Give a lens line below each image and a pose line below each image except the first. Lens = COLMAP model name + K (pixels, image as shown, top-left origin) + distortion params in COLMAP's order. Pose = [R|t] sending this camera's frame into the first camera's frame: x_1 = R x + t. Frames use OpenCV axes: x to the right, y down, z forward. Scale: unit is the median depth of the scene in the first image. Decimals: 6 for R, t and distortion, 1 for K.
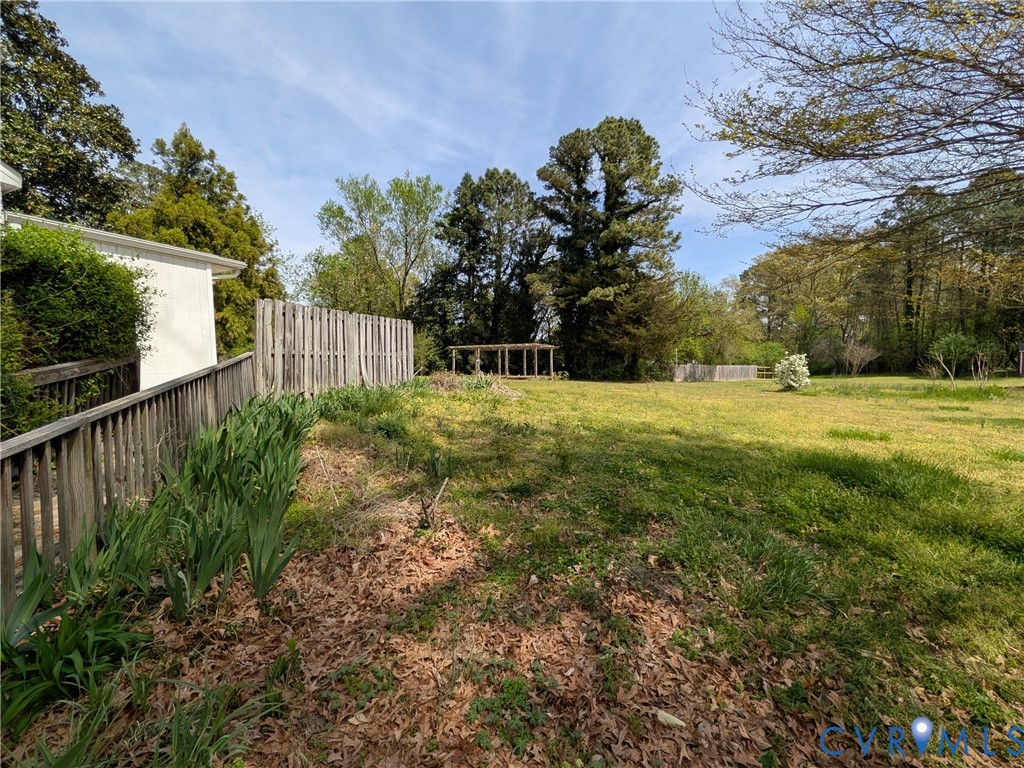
lens RADIAL K [[394.9, 0, 511.3], [0, 394.9, 387.1], [0, 0, 1]] dist [0.000718, 0.000067]
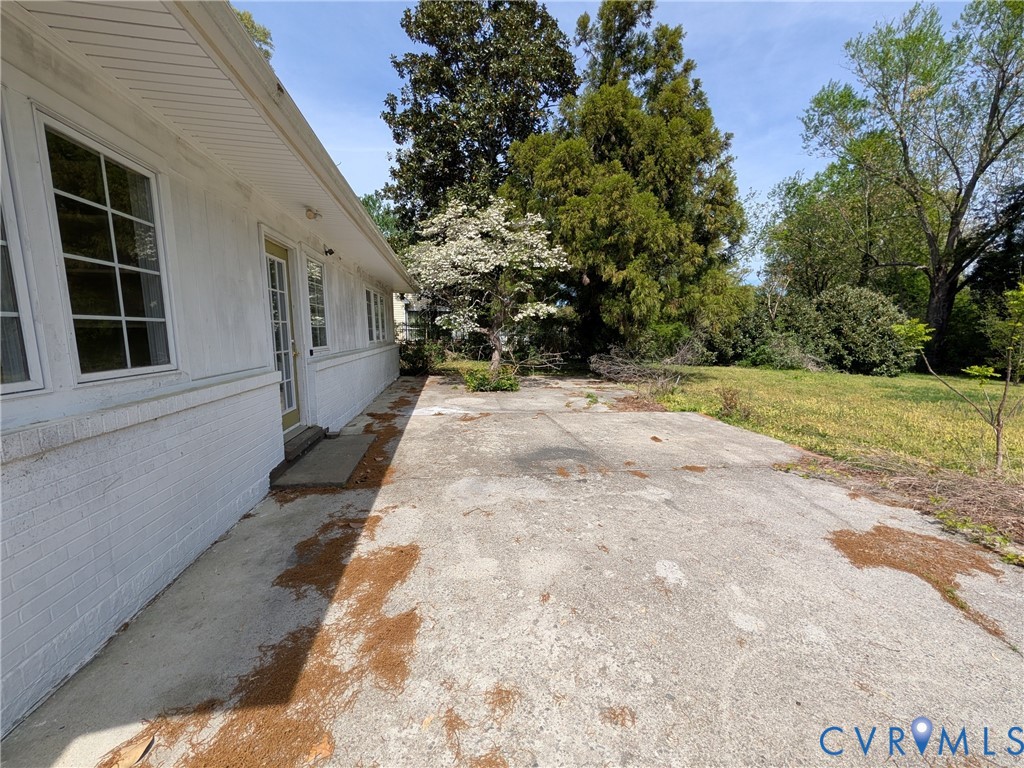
lens RADIAL K [[394.9, 0, 510.5], [0, 394.9, 389.6], [0, 0, 1]] dist [0.000718, 0.000067]
pose [[0.528853, 0.143818, -0.836439, -0.154868], [-0.068487, 0.989556, 0.126843, -0.038826], [0.845945, -0.009796, 0.533180, 0.270062]]
